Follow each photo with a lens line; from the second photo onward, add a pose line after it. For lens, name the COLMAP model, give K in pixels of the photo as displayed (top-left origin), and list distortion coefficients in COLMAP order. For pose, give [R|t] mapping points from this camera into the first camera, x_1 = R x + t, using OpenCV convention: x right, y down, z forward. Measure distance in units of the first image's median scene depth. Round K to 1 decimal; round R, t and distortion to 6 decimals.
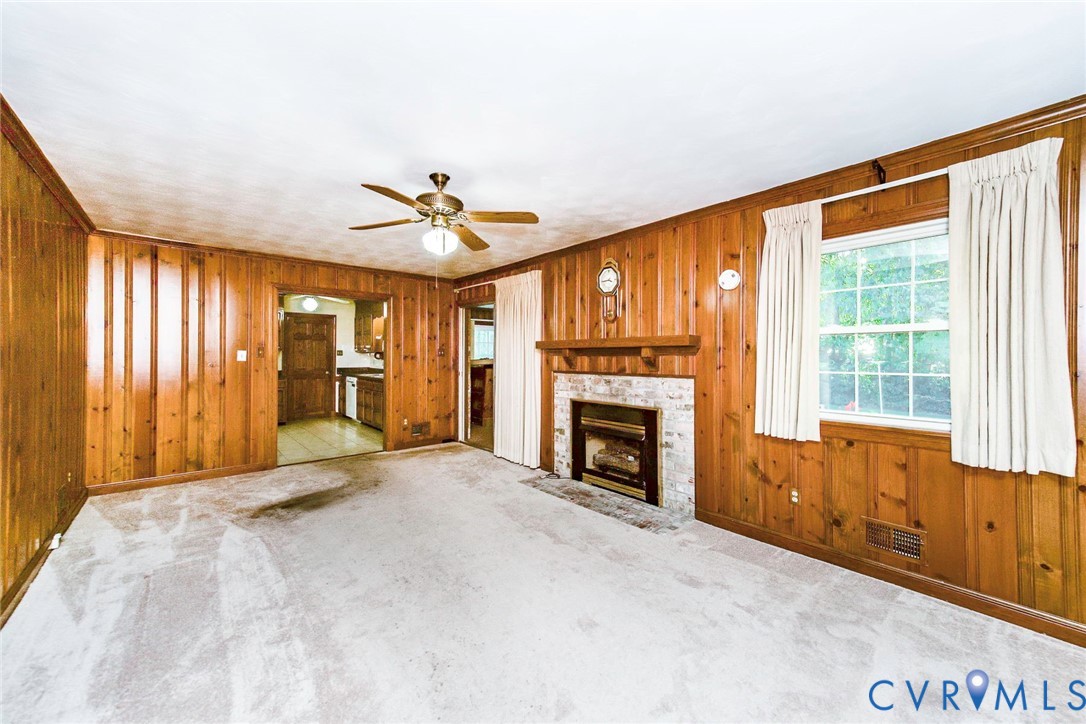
lens RADIAL K [[422.1, 0, 548.5], [0, 422.1, 352.1], [0, 0, 1]] dist [0.001963, -0.000319]
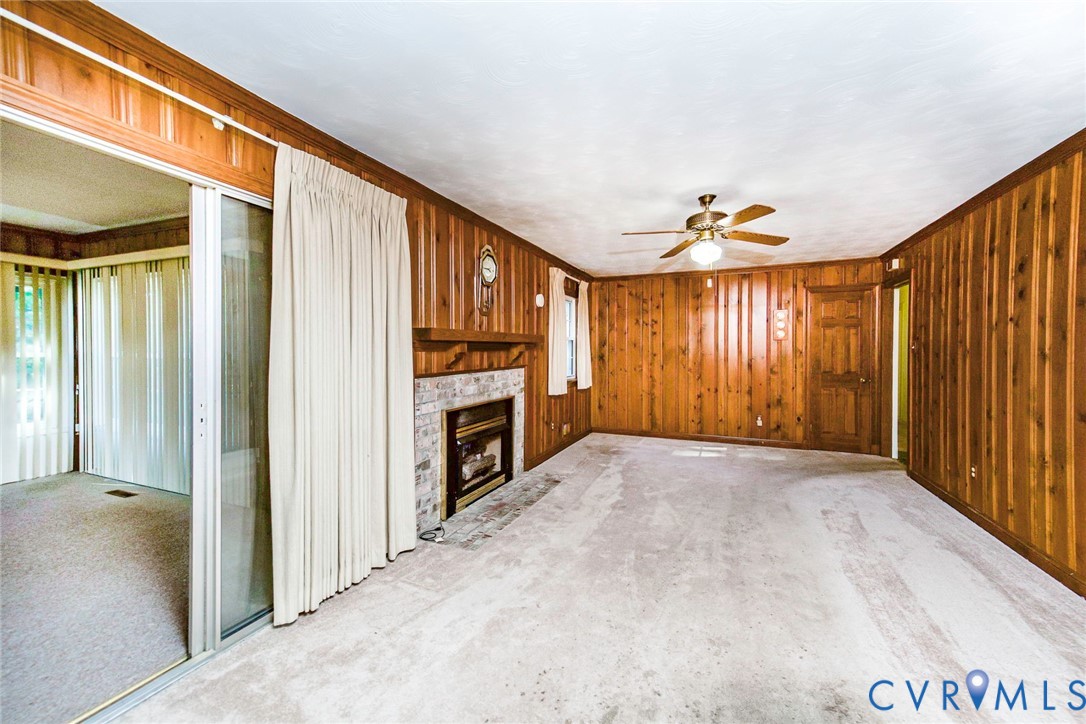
lens RADIAL K [[422.1, 0, 550.6], [0, 422.1, 357.2], [0, 0, 1]] dist [0.001963, -0.000319]
pose [[-0.447826, -0.014031, 0.894010, -0.745705], [-0.005945, 0.999901, 0.012716, 0.010145], [-0.894101, 0.000380, -0.447866, 1.287935]]
